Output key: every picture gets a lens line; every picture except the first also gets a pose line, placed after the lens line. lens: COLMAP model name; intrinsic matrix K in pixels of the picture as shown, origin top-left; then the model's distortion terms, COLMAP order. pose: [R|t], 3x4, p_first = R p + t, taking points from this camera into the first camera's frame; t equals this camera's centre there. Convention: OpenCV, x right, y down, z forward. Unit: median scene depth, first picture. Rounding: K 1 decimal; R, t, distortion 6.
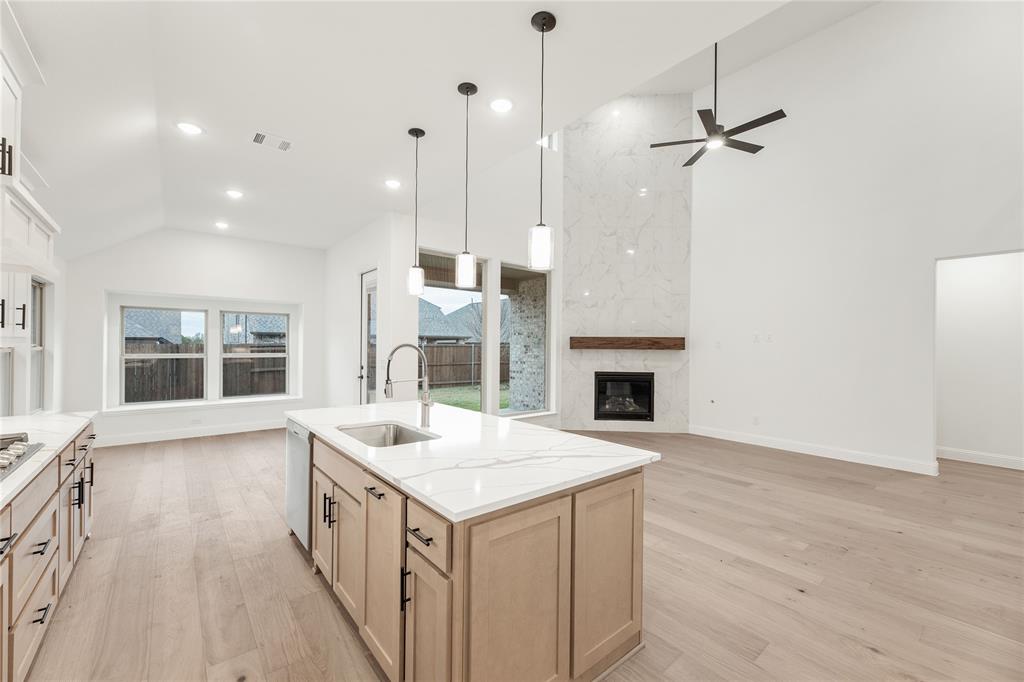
lens RADIAL K [[416.7, 0, 519.3], [0, 416.7, 341.7], [0, 0, 1]] dist [0.001175, 0.000183]
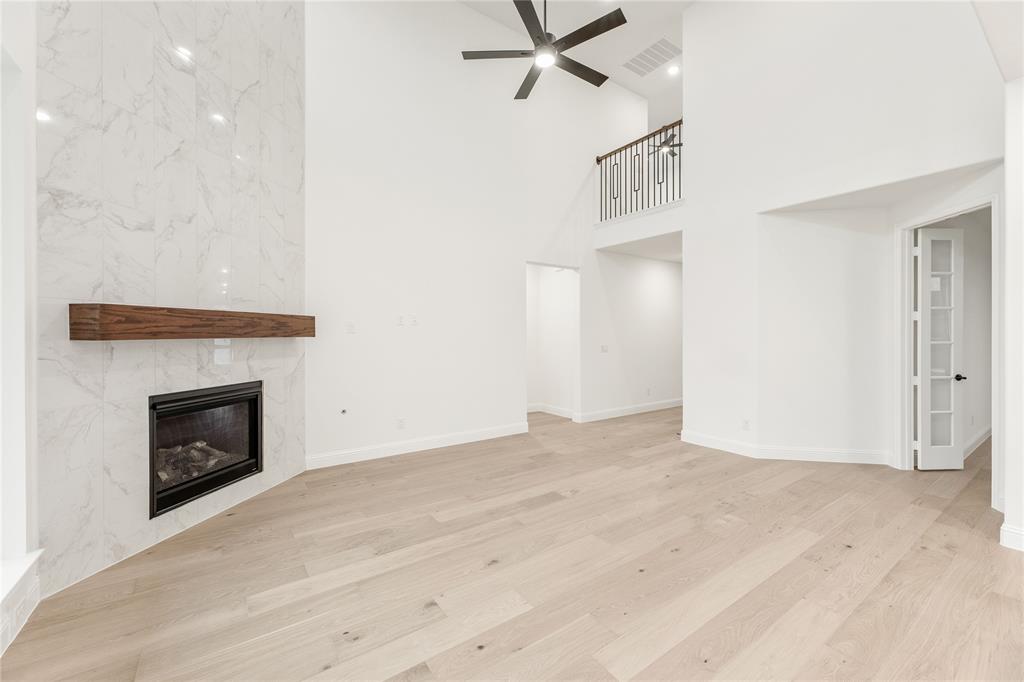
lens RADIAL K [[413.2, 0, 514.8], [0, 413.2, 335.2], [0, 0, 1]] dist [-0.000694, -0.000096]
pose [[0.083209, -0.013899, 0.996435, -0.177077], [-0.009307, 0.999848, 0.014724, 0.005291], [-0.996489, -0.010499, 0.083067, 0.630919]]
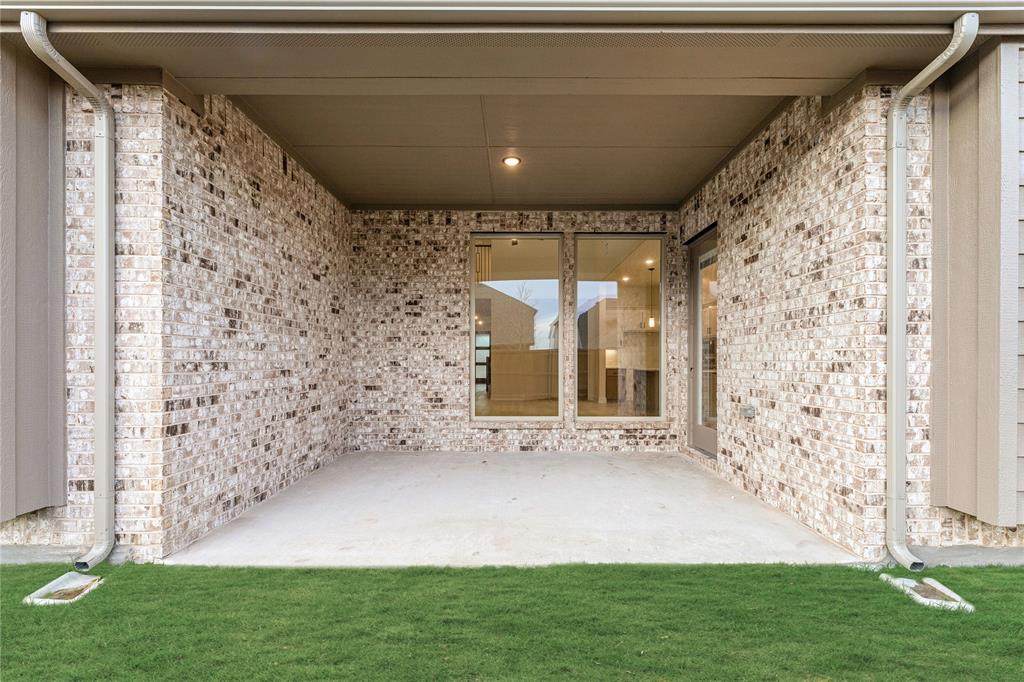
lens RADIAL K [[413.0, 0, 508.5], [0, 413.0, 360.8], [0, 0, 1]] dist [-0.000873, -0.000166]
pose [[-0.757351, -0.011749, 0.652902, -0.486526], [-0.017971, 0.999834, -0.002853, 0.062294], [-0.652761, -0.013894, -0.757437, 1.561804]]
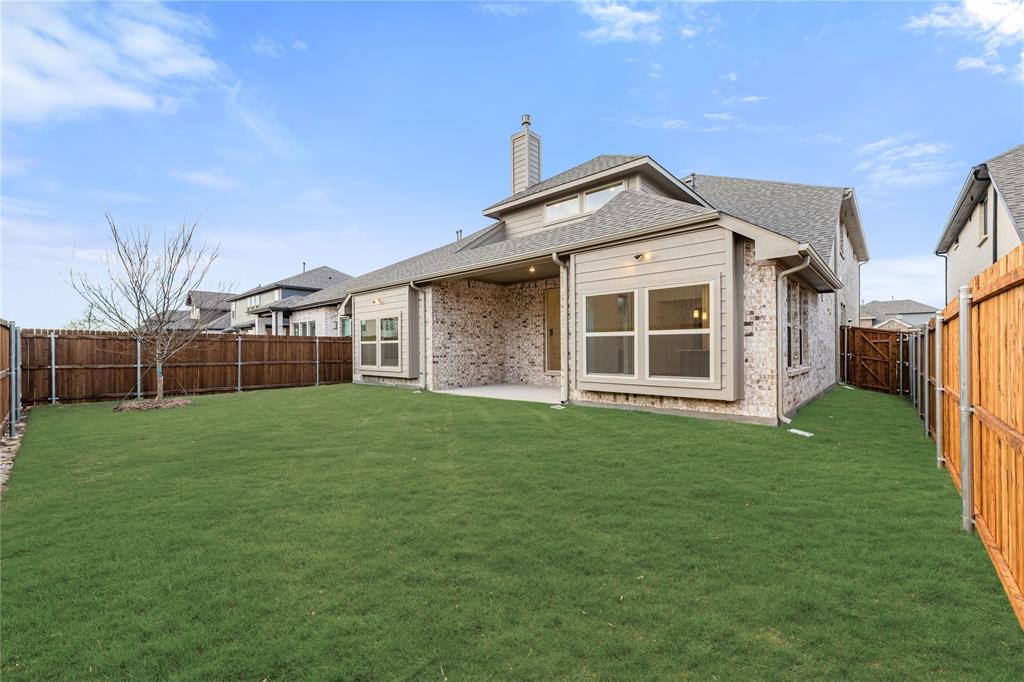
lens RADIAL K [[418.2, 0, 517.6], [0, 418.2, 349.4], [0, 0, 1]] dist [0.000375, -0.000069]
pose [[-0.136888, -0.008734, 0.990548, -1.658659], [-0.005714, 0.999951, 0.008027, 0.063664], [-0.990570, -0.004561, -0.136931, 1.383550]]
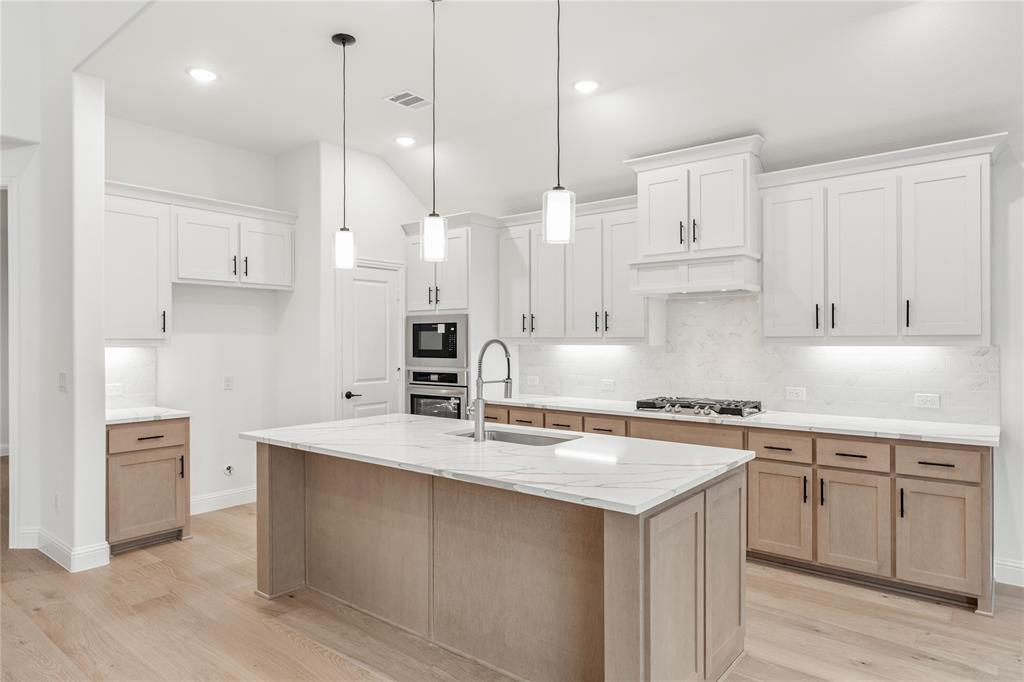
lens RADIAL K [[610.0, 0, 512.9], [0, 610.0, 342.3], [0, 0, 1]] dist [0.003453, 0.001605]
pose [[-0.982159, -0.008660, -0.187855, -0.025251], [-0.006328, 0.999895, -0.013009, 0.009461], [0.187948, -0.011589, -0.982111, 0.799664]]
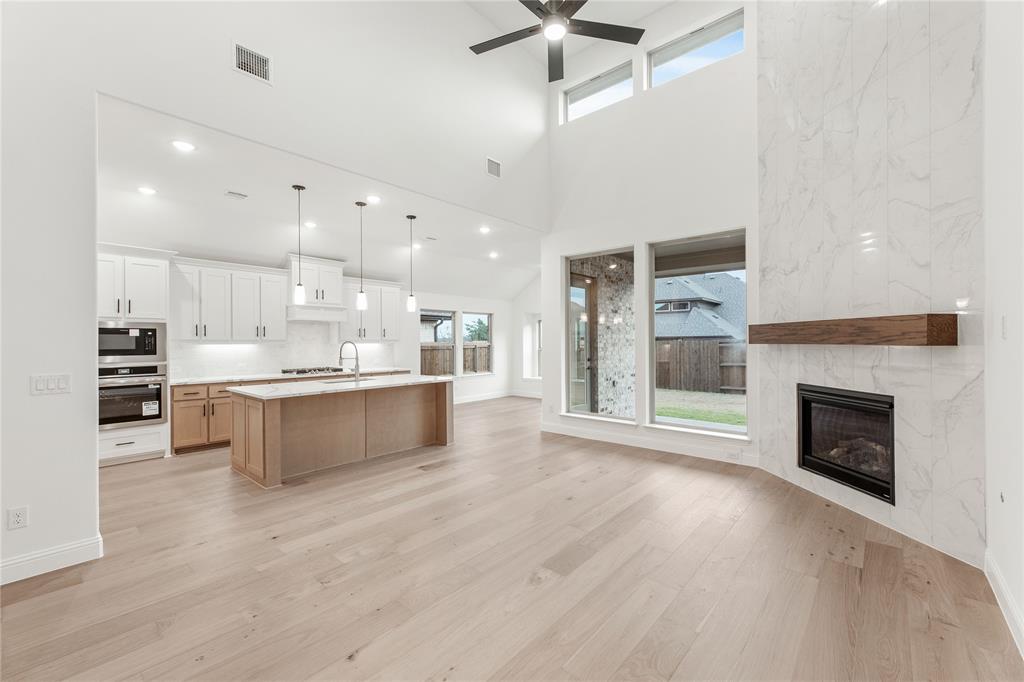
lens RADIAL K [[427.9, 0, 511.2], [0, 427.9, 335.7], [0, 0, 1]] dist [0.000069, -0.000055]
pose [[0.150495, -0.021619, -0.988374, 0.713190], [0.016501, 0.999677, -0.019354, 0.011250], [0.988473, -0.013397, 0.150803, 0.524710]]
